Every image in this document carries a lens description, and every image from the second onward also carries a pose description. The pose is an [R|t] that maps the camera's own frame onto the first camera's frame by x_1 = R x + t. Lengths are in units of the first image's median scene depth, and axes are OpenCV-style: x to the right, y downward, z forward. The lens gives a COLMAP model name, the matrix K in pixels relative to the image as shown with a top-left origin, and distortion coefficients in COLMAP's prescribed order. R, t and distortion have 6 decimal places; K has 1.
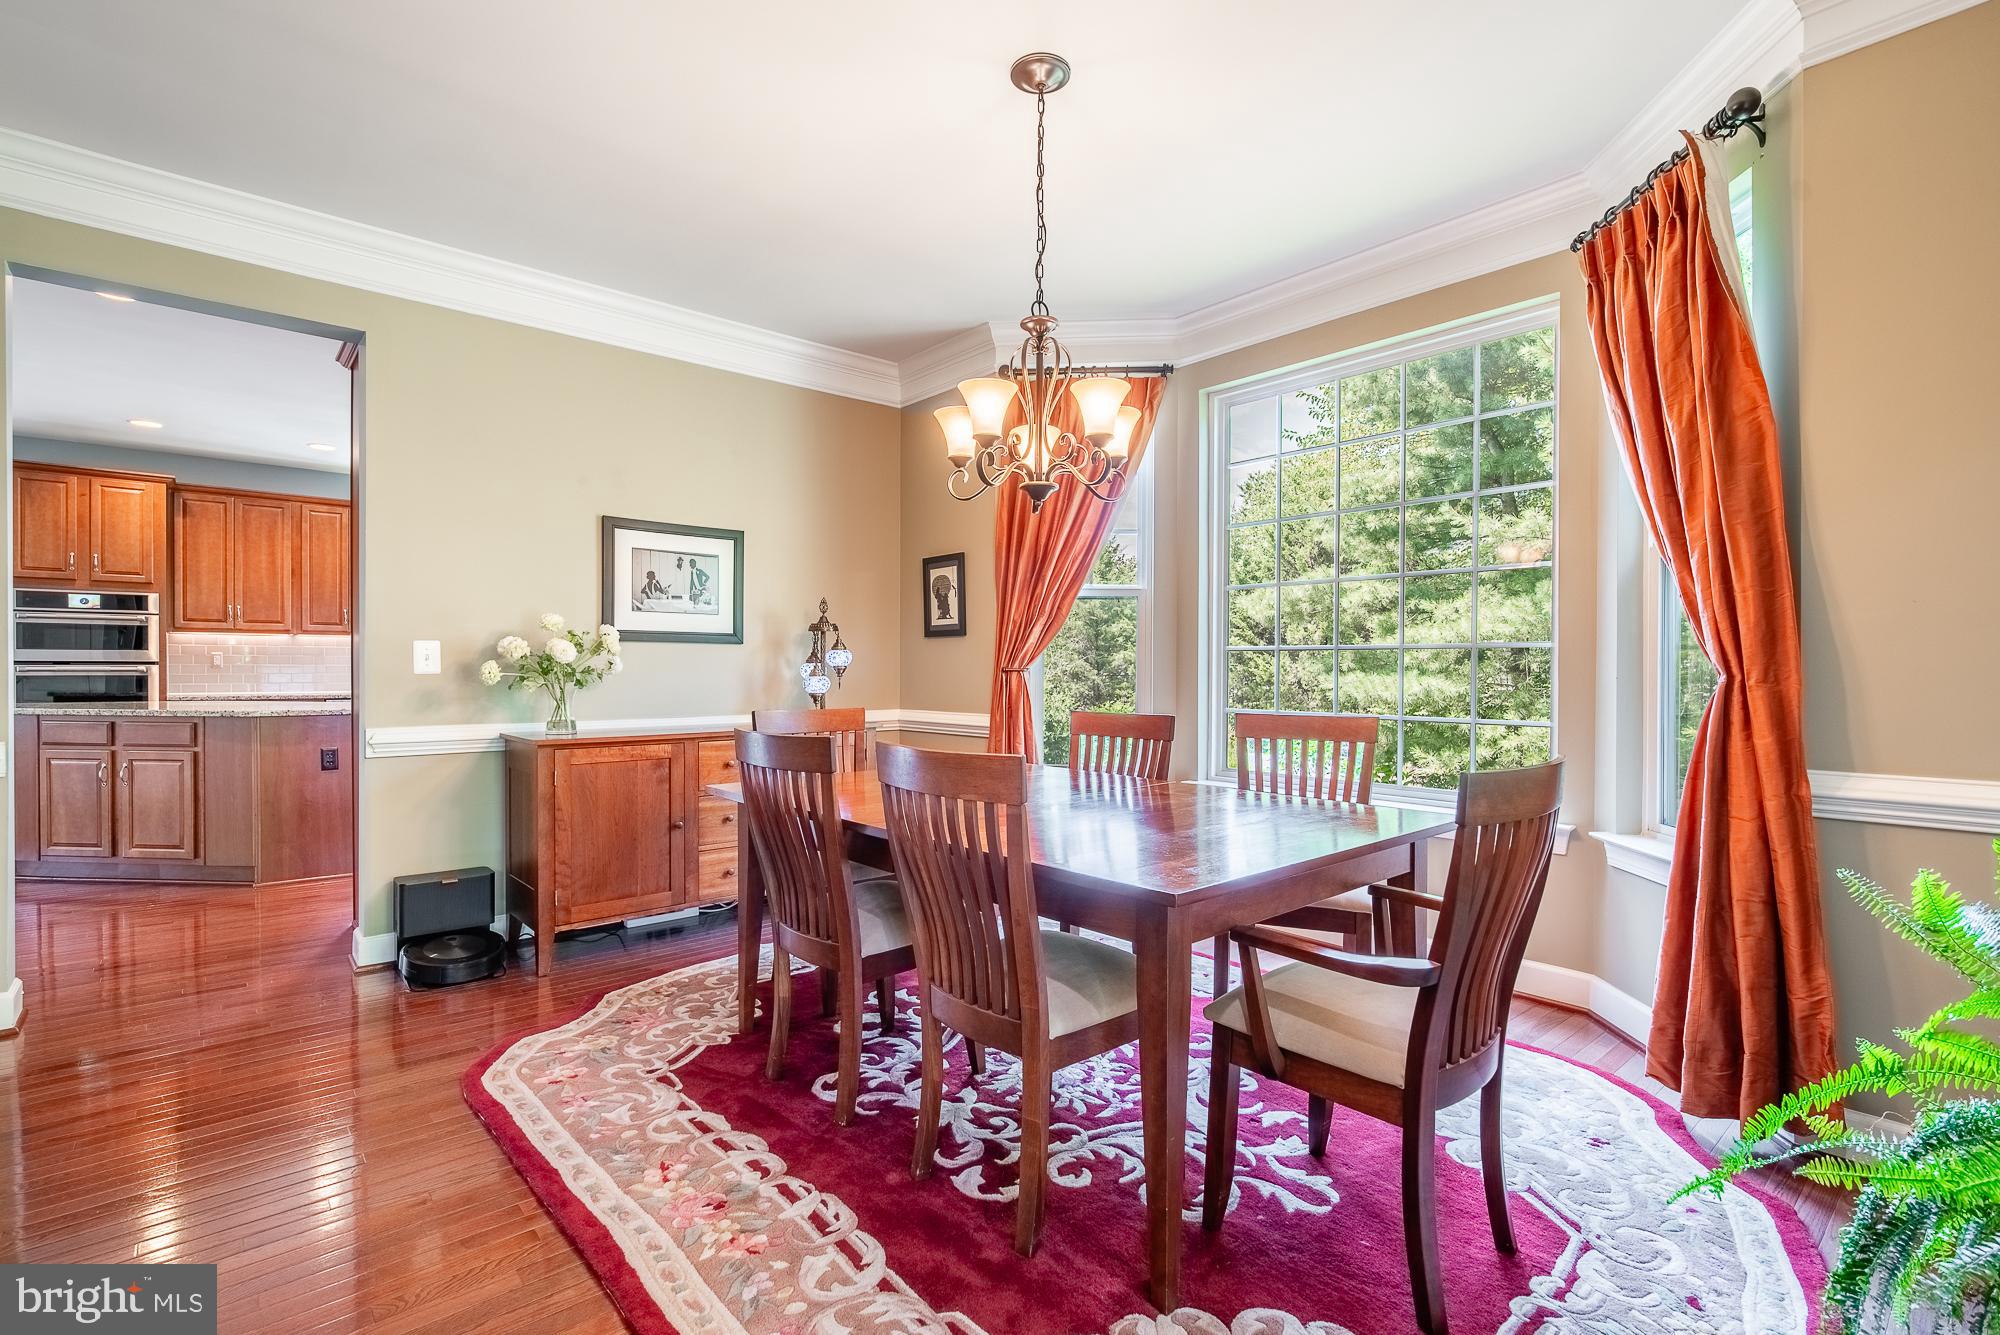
lens RADIAL K [[918.1, 0, 992.3], [0, 918.1, 681.8], [0, 0, 1]] dist [-0.001656, -0.000368]
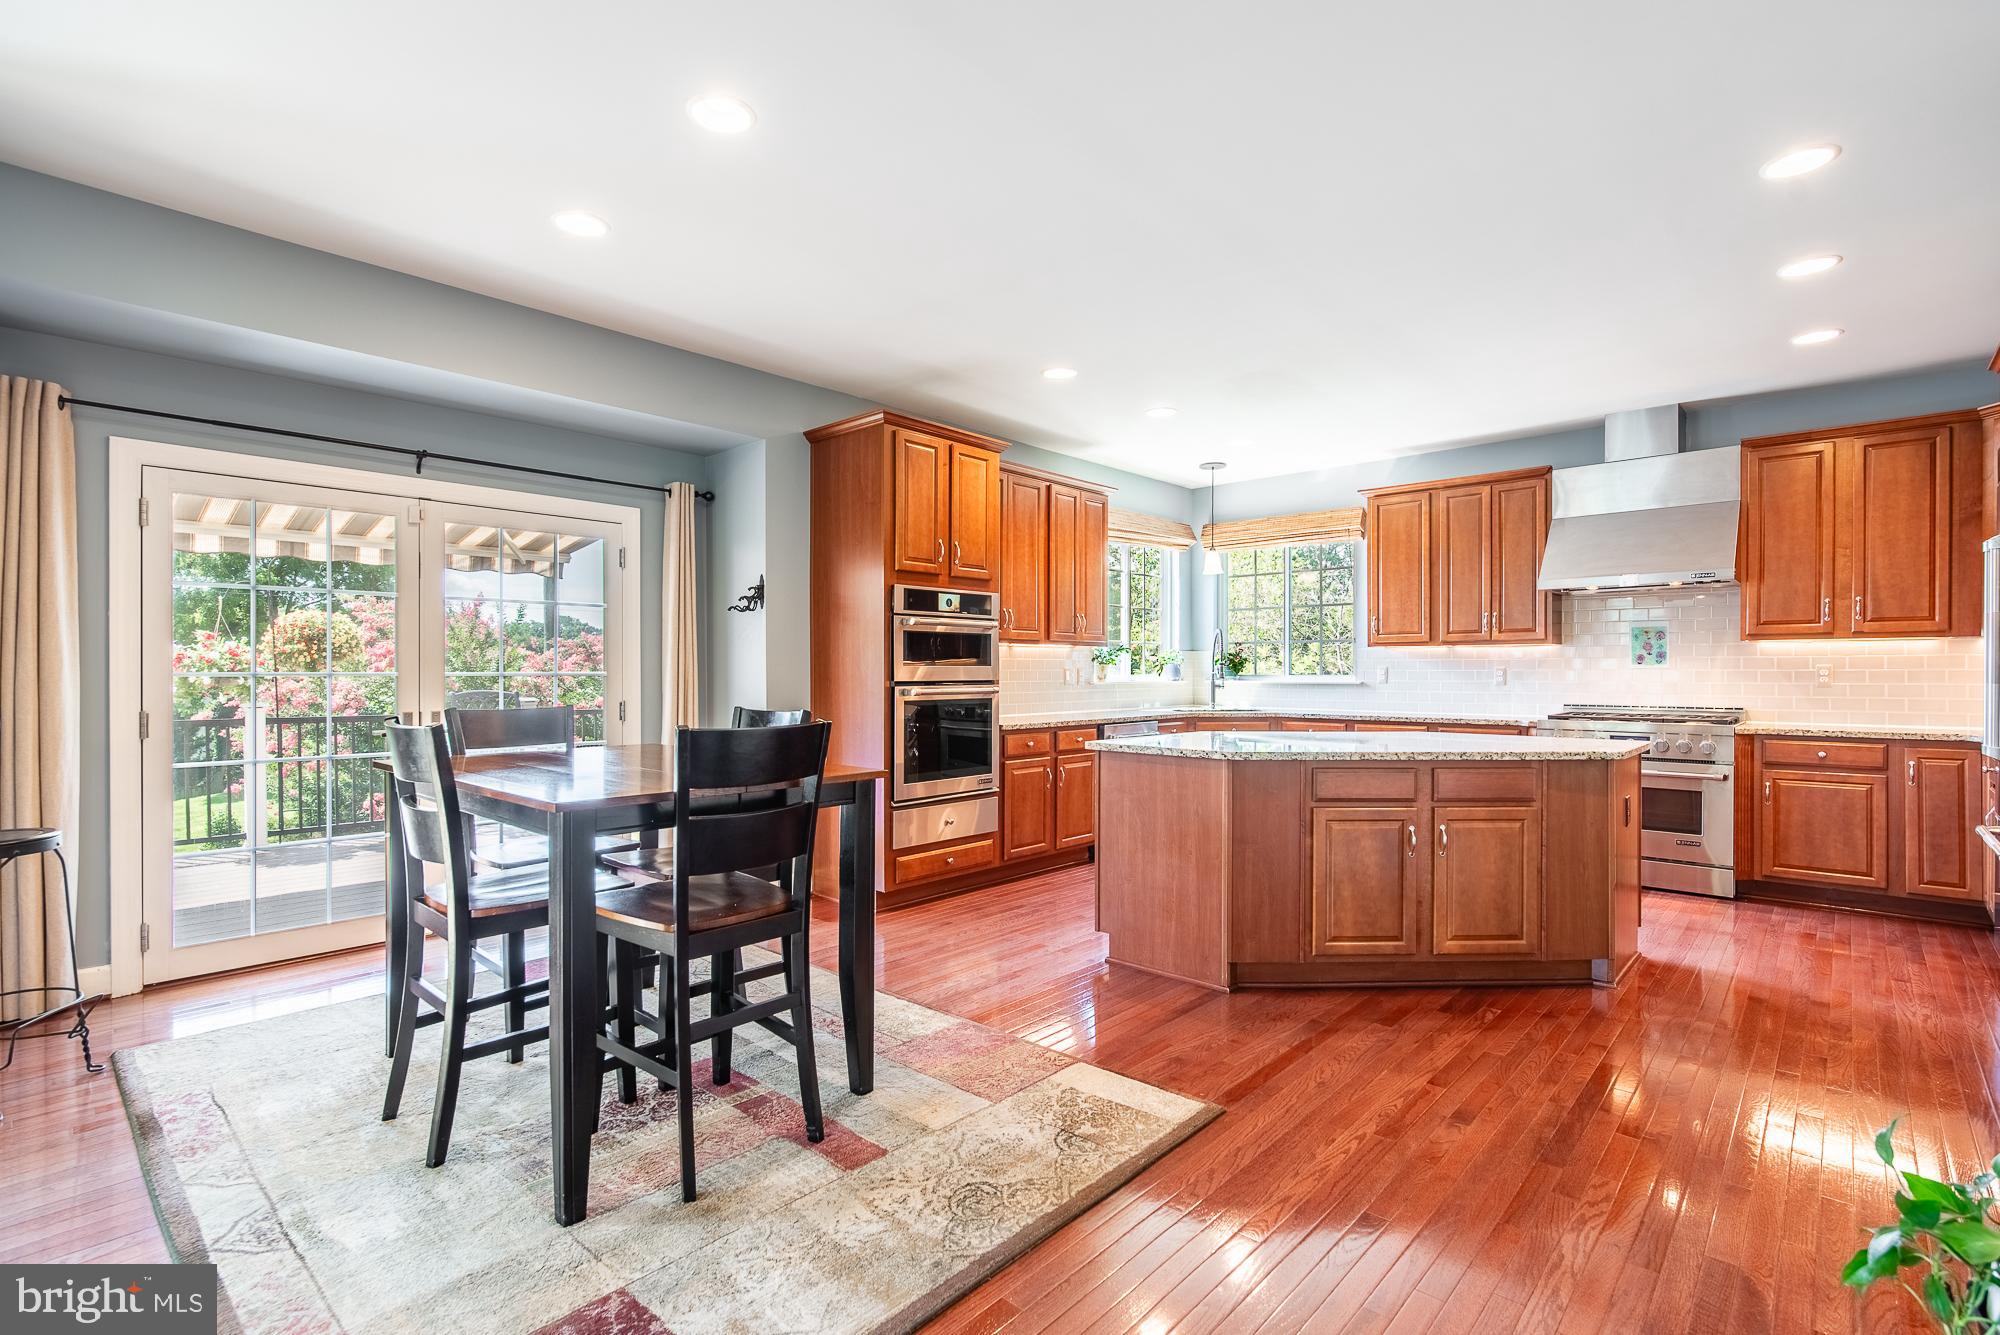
lens RADIAL K [[918.1, 0, 1013.6], [0, 918.1, 674.3], [0, 0, 1]] dist [-0.001656, -0.000368]
pose [[0.993160, -0.004109, 0.116685, -1.015626], [0.005604, 0.999906, -0.012489, -0.017869], [-0.116623, 0.013057, 0.993090, 0.229888]]
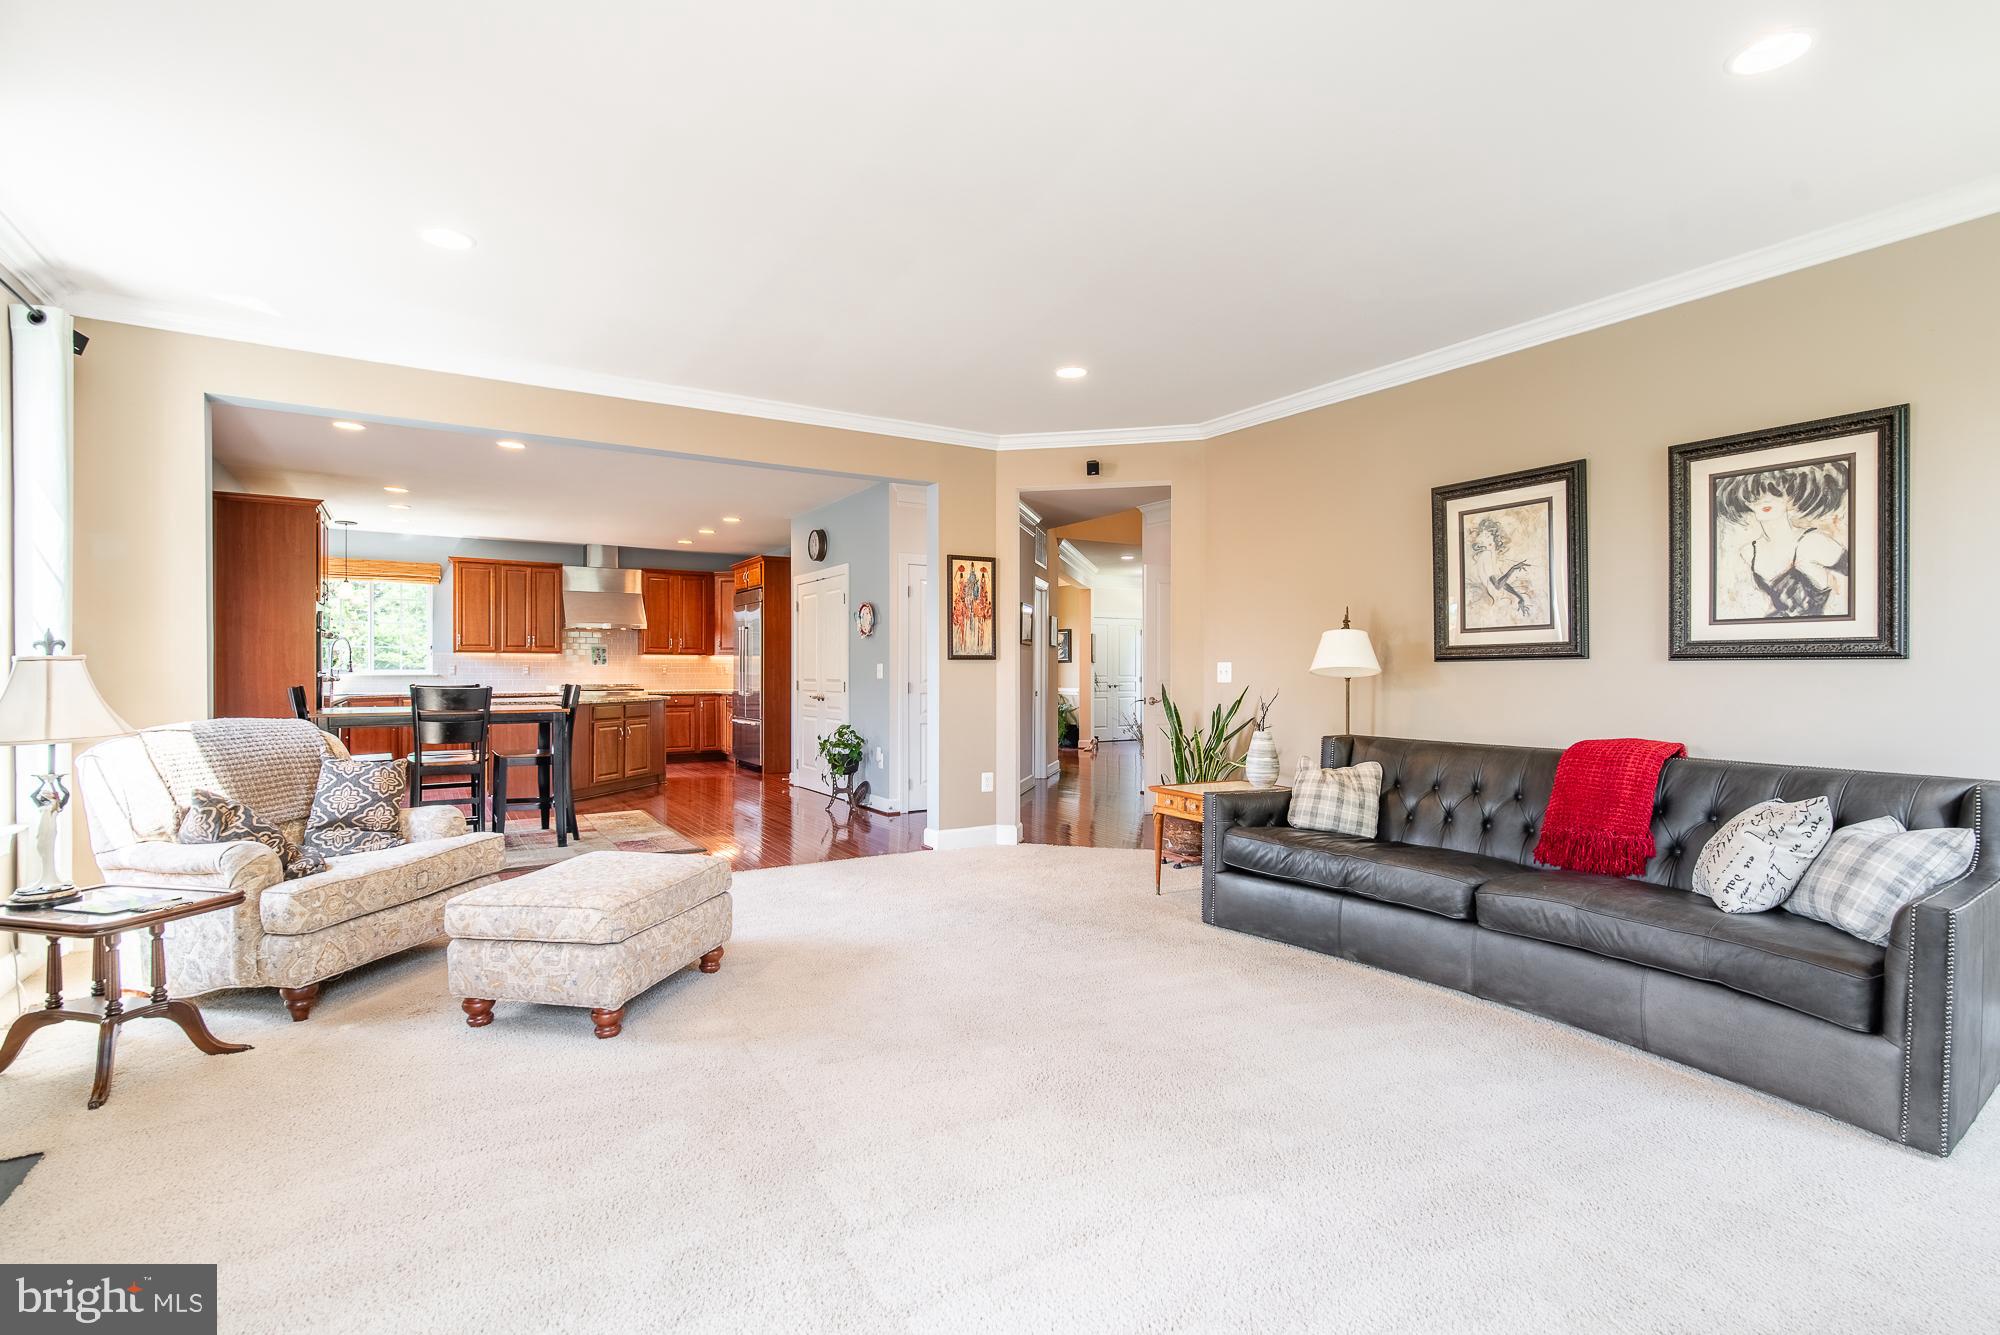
lens RADIAL K [[918.1, 0, 994.2], [0, 918.1, 672.7], [0, 0, 1]] dist [-0.001656, -0.000368]
pose [[0.181744, -0.007064, 0.983321, -1.986047], [0.010417, 0.999932, 0.005258, -0.020379], [-0.983291, 0.009287, 0.181805, -0.084350]]
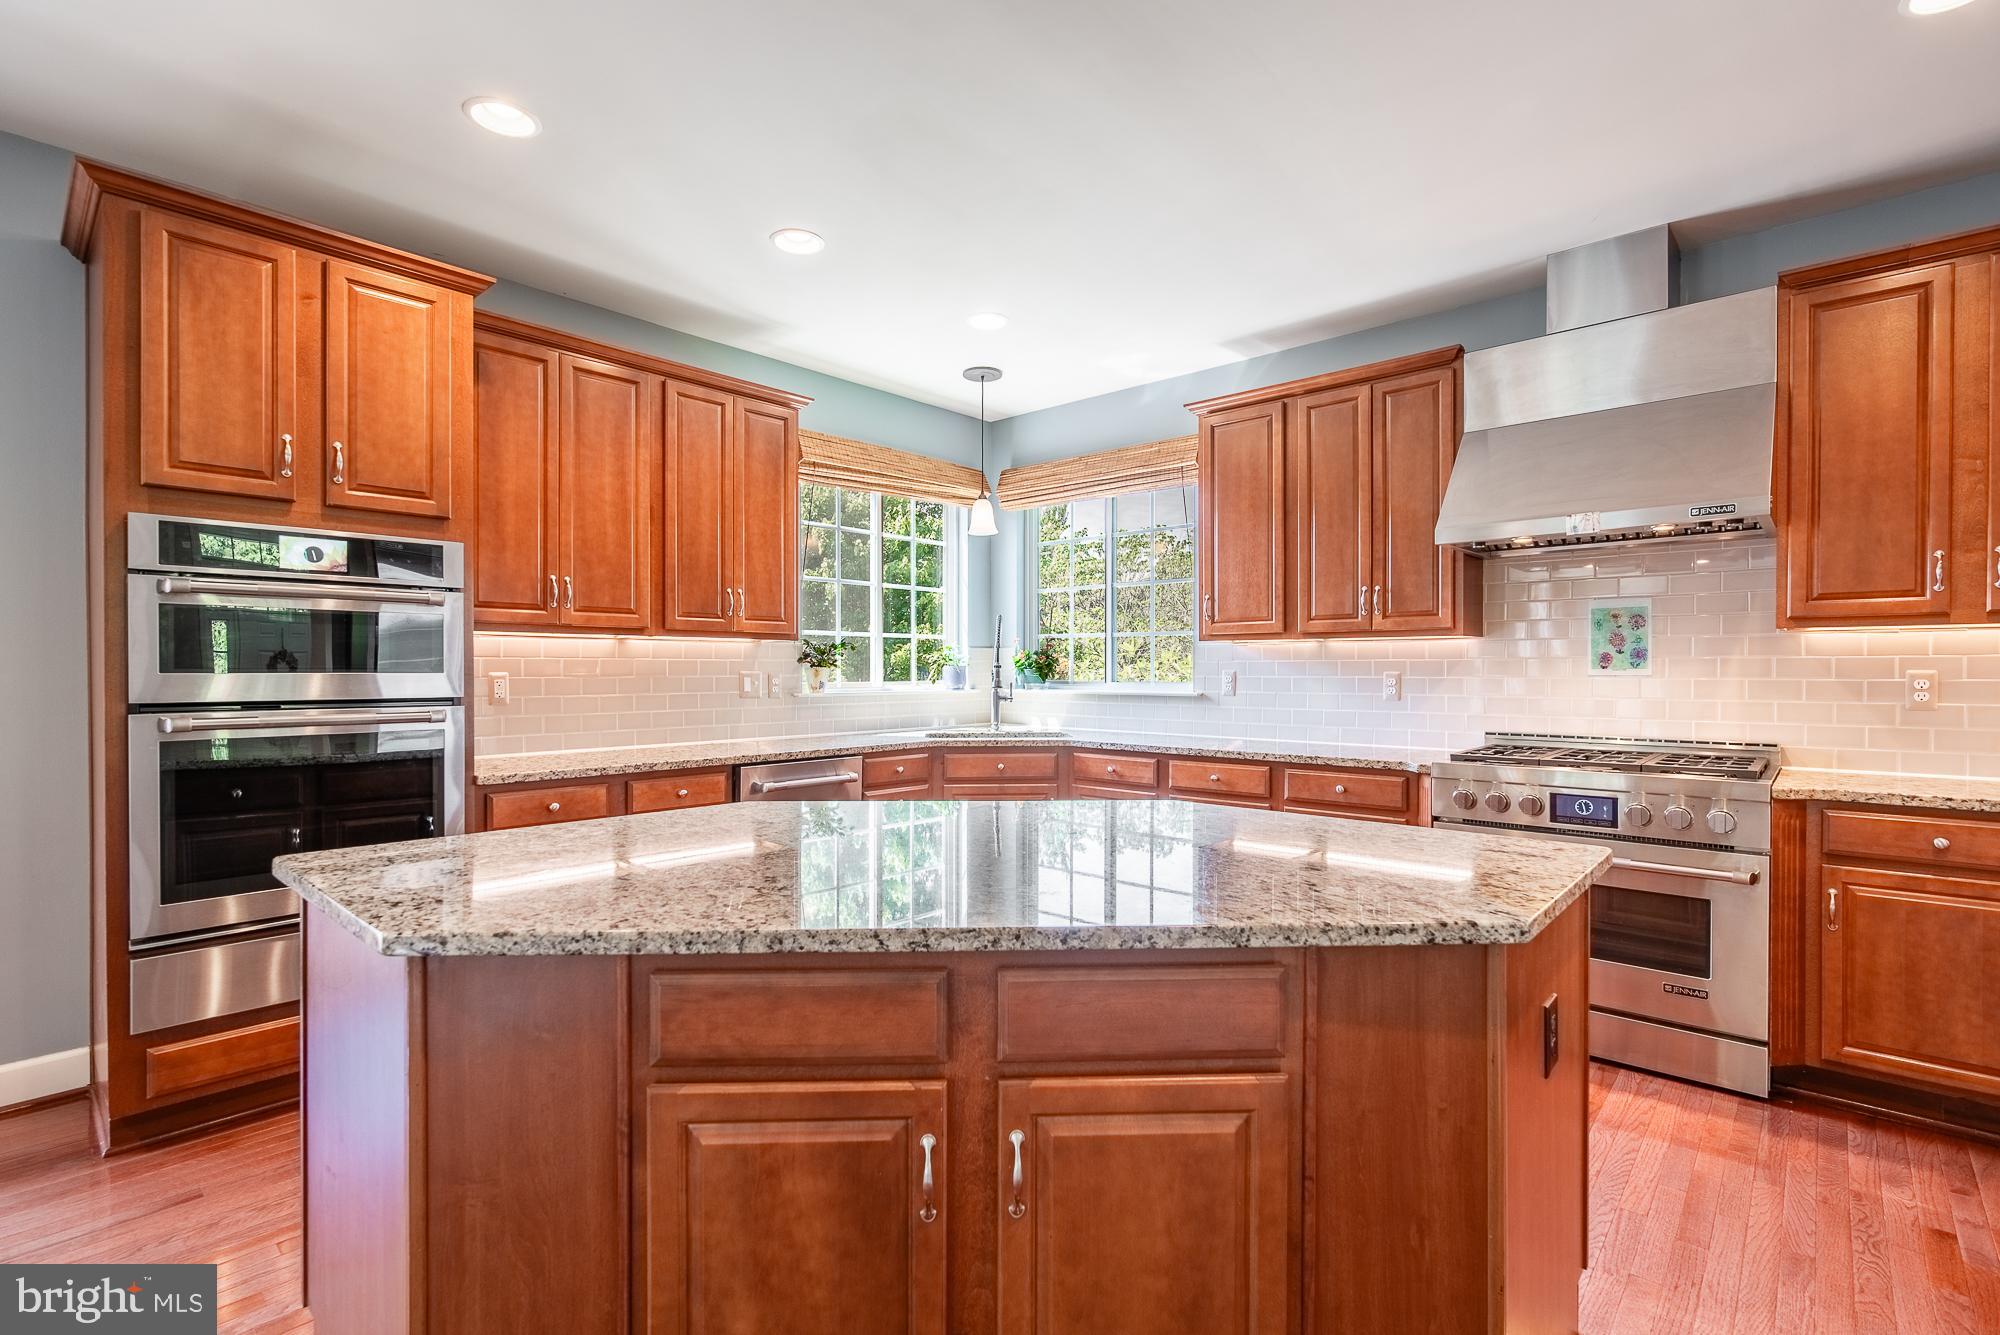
lens RADIAL K [[918.1, 0, 1008.8], [0, 918.1, 676.4], [0, 0, 1]] dist [-0.001656, -0.000368]
pose [[0.992004, -0.003744, 0.126150, -0.726420], [0.004969, 0.999943, -0.009397, -0.027582], [-0.126107, 0.009949, 0.991967, 0.548627]]
